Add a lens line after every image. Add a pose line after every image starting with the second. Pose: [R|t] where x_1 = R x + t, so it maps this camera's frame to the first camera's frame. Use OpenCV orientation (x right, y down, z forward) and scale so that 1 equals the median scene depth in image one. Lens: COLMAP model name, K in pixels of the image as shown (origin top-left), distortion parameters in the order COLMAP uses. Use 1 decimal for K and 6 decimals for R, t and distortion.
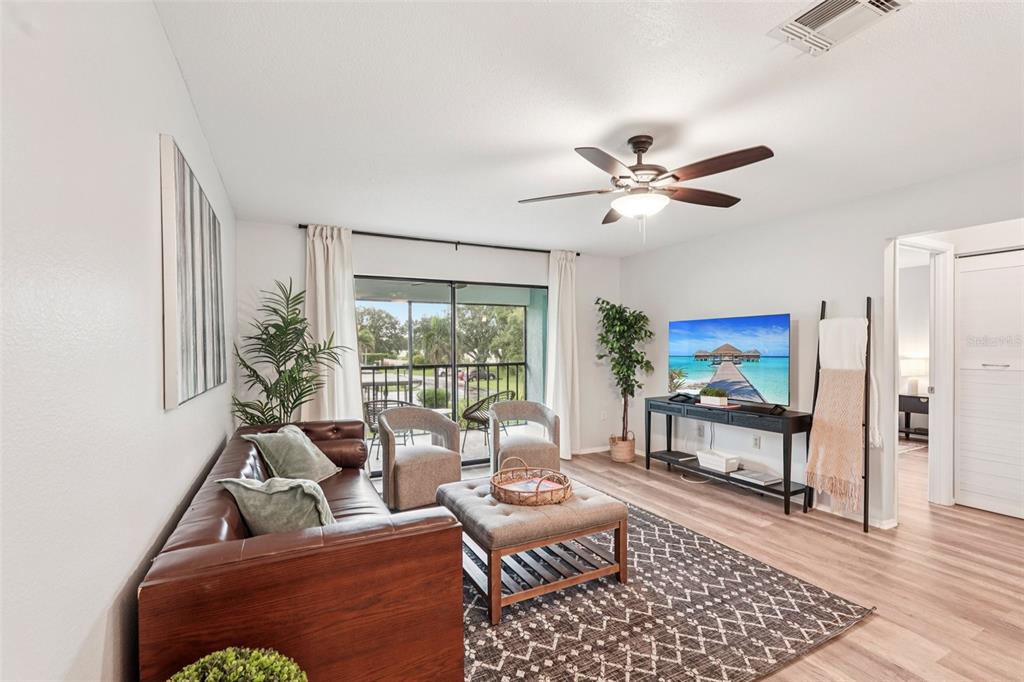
lens RADIAL K [[461.0, 0, 514.6], [0, 461.0, 345.9], [0, 0, 1]] dist [-0.010780, 0.002388]
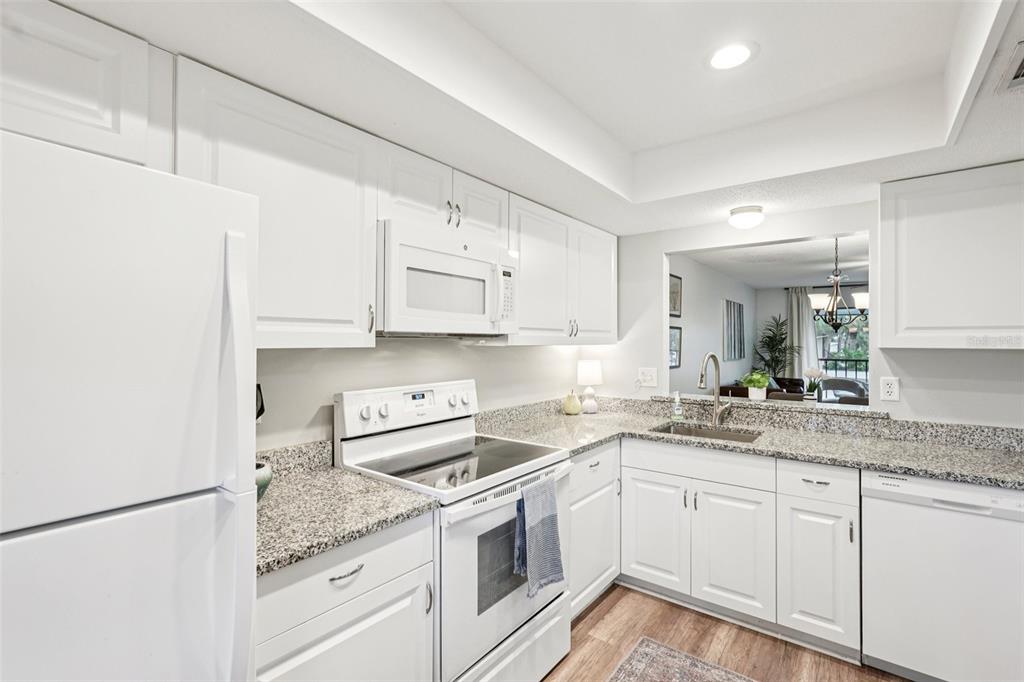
lens RADIAL K [[461.0, 0, 514.6], [0, 461.0, 337.8], [0, 0, 1]] dist [-0.010780, 0.002388]
pose [[0.438392, 0.009493, -0.898734, 0.915403], [-0.017628, 0.999843, 0.001962, -0.018275], [0.898611, 0.014982, 0.438490, -1.072175]]
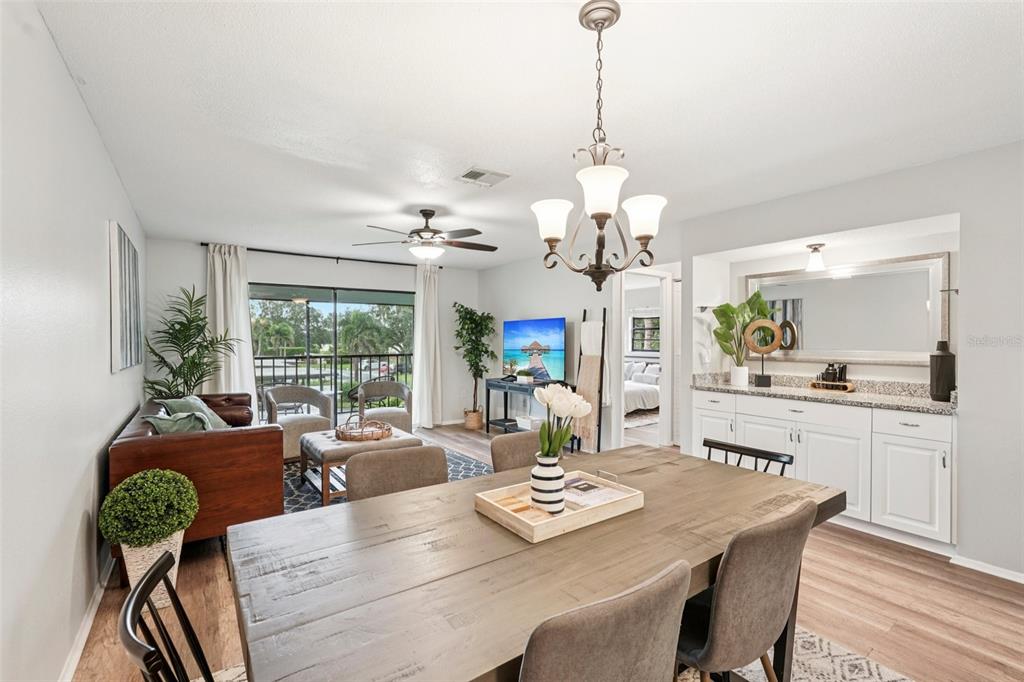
lens RADIAL K [[461.0, 0, 516.0], [0, 461.0, 340.0], [0, 0, 1]] dist [-0.010780, 0.002388]
pose [[0.988770, 0.003929, 0.149392, 0.210258], [-0.003851, 0.999992, -0.000811, 0.002490], [-0.149394, 0.000226, 0.988778, -0.396738]]
